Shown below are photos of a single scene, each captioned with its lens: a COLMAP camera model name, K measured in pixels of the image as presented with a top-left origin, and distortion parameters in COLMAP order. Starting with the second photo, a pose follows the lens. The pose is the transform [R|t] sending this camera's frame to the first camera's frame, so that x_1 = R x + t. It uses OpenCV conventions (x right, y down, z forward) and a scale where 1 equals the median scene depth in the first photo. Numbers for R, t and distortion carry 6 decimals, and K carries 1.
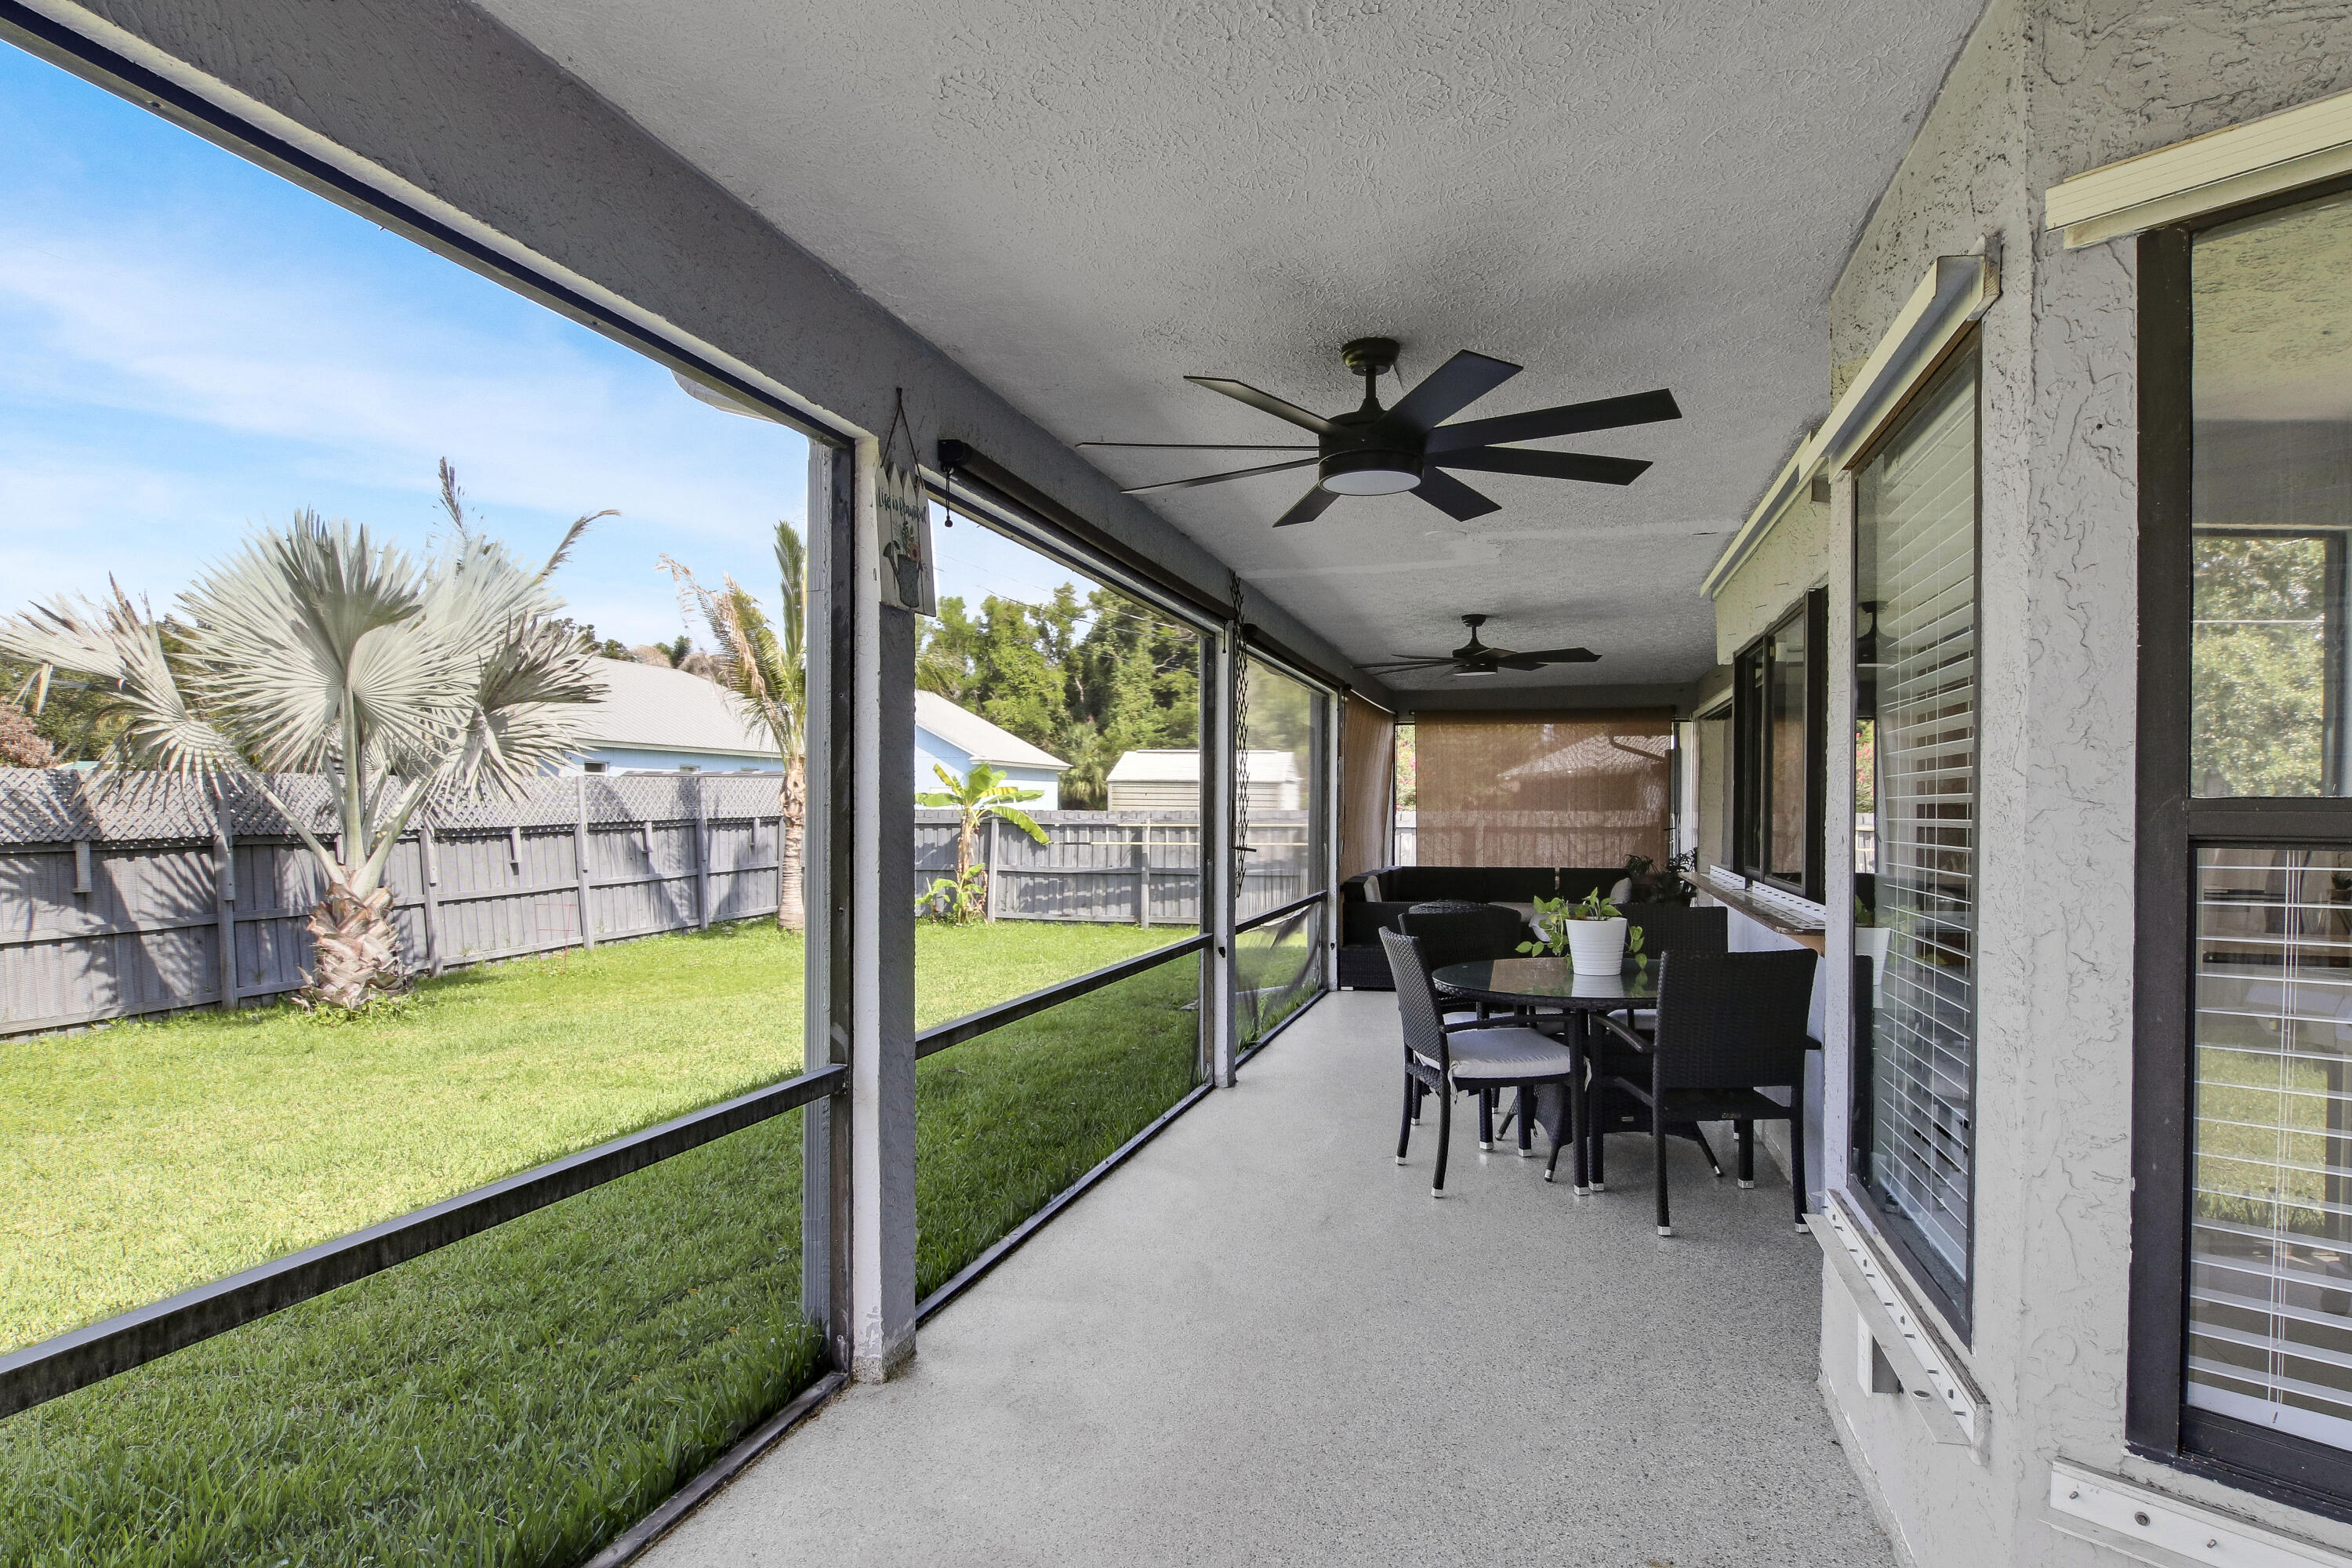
lens RADIAL K [[1260.3, 0, 1274.3], [0, 1260.3, 789.3], [0, 0, 1]] dist [-0.001921, -0.016036]
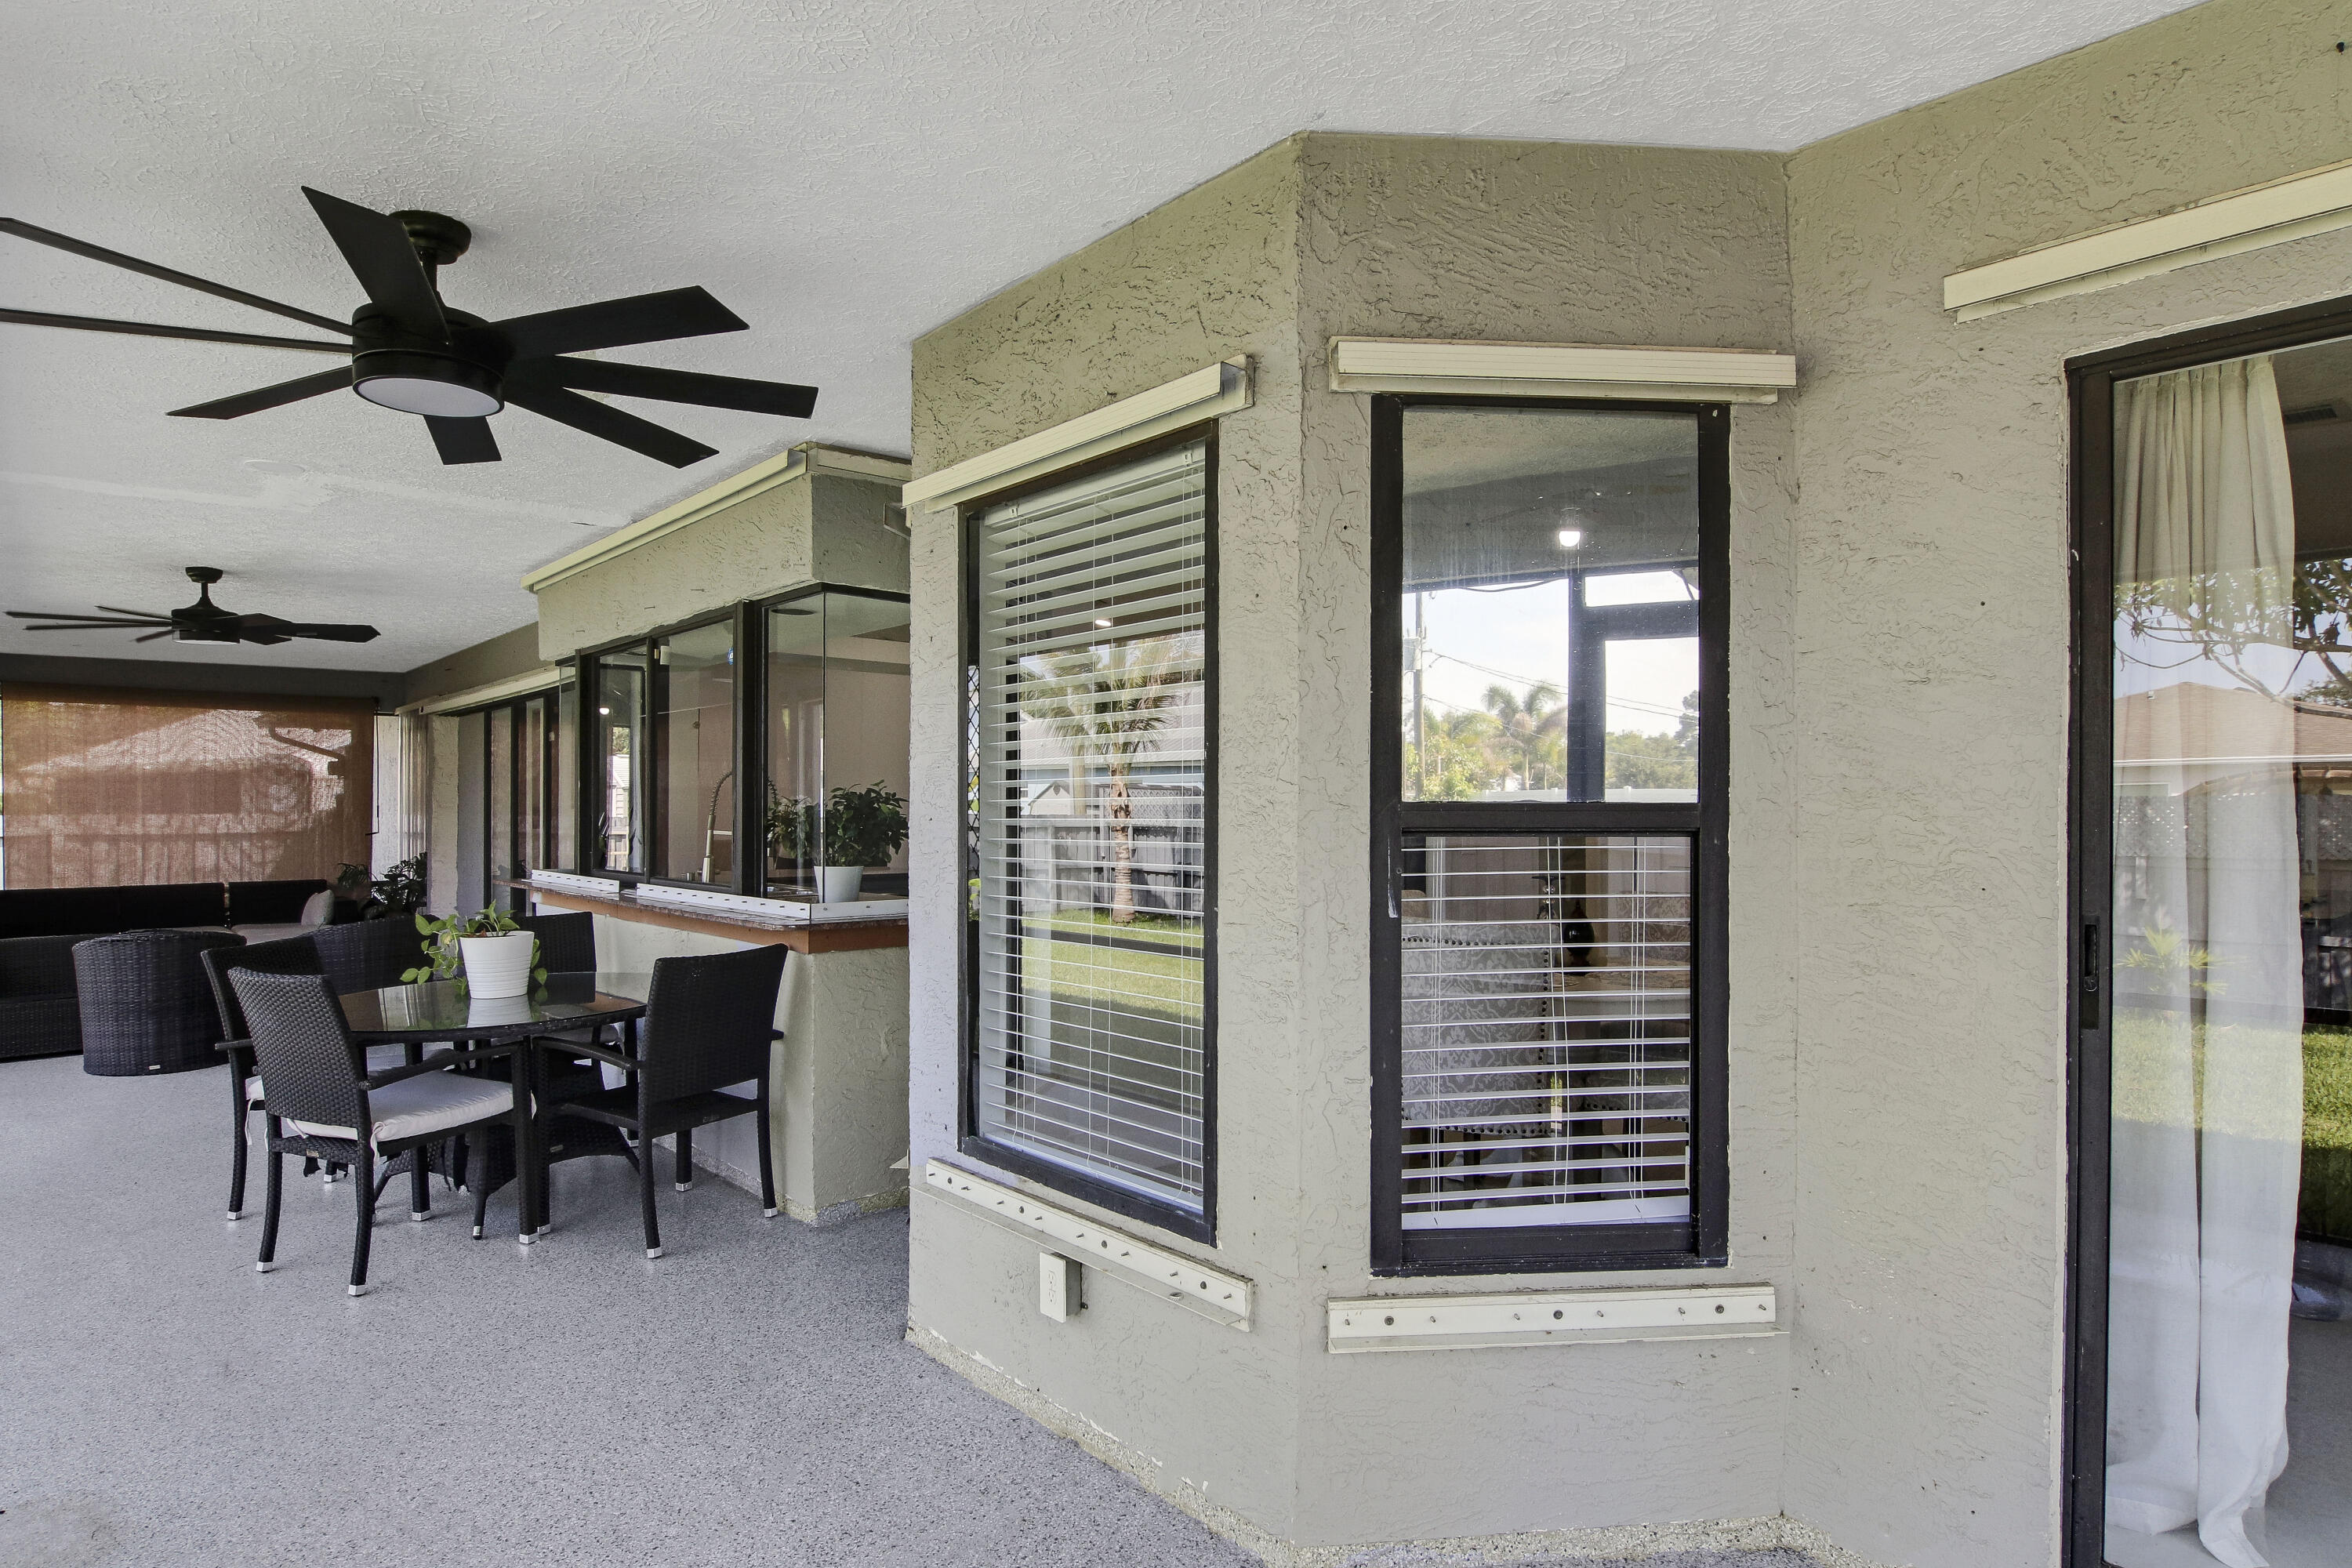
lens RADIAL K [[1202.3, 0, 1176.9], [0, 1202.3, 796.9], [0, 0, 1]] dist [-0.000483, -0.021370]
pose [[0.594886, 0.005669, 0.803790, -0.302210], [-0.009175, 0.999958, -0.000262, 0.002202], [-0.803758, -0.007219, 0.594913, 0.228118]]
